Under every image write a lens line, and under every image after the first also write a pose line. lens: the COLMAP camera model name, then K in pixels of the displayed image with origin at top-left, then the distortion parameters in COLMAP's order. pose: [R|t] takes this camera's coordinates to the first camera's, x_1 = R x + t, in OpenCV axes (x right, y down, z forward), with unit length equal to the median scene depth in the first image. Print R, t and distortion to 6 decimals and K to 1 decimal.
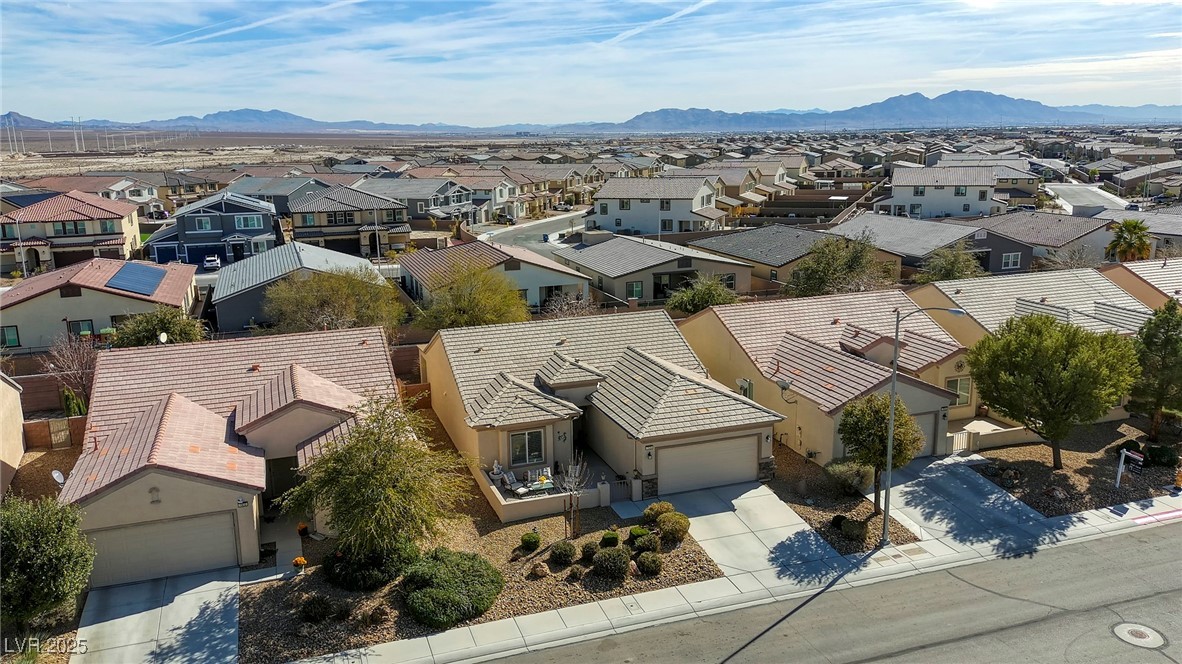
lens RADIAL K [[941.3, 0, 591.0], [0, 941.3, 332.0], [0, 0, 1]] dist [0.127268, -0.217832]
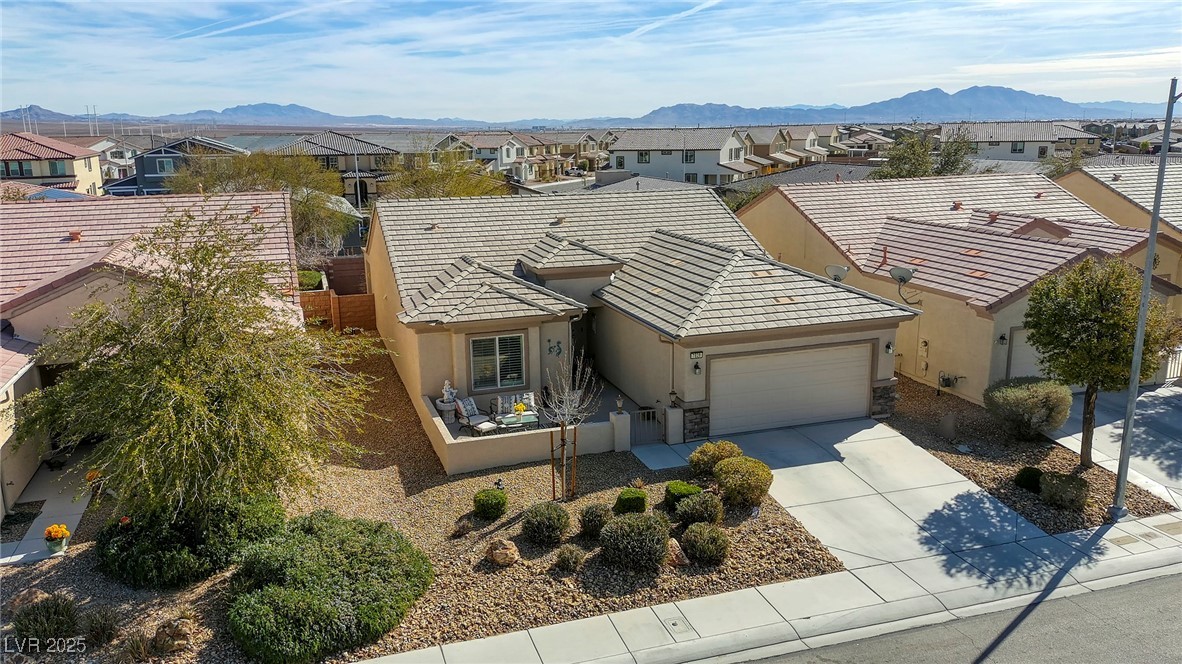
lens RADIAL K [[941.3, 0, 591.0], [0, 941.3, 332.0], [0, 0, 1]] dist [0.127268, -0.217832]
pose [[0.999852, 0.007176, -0.015625, 0.003837], [-0.007105, 0.999964, 0.004585, 0.103366], [0.015657, -0.004473, 0.999867, 0.391531]]
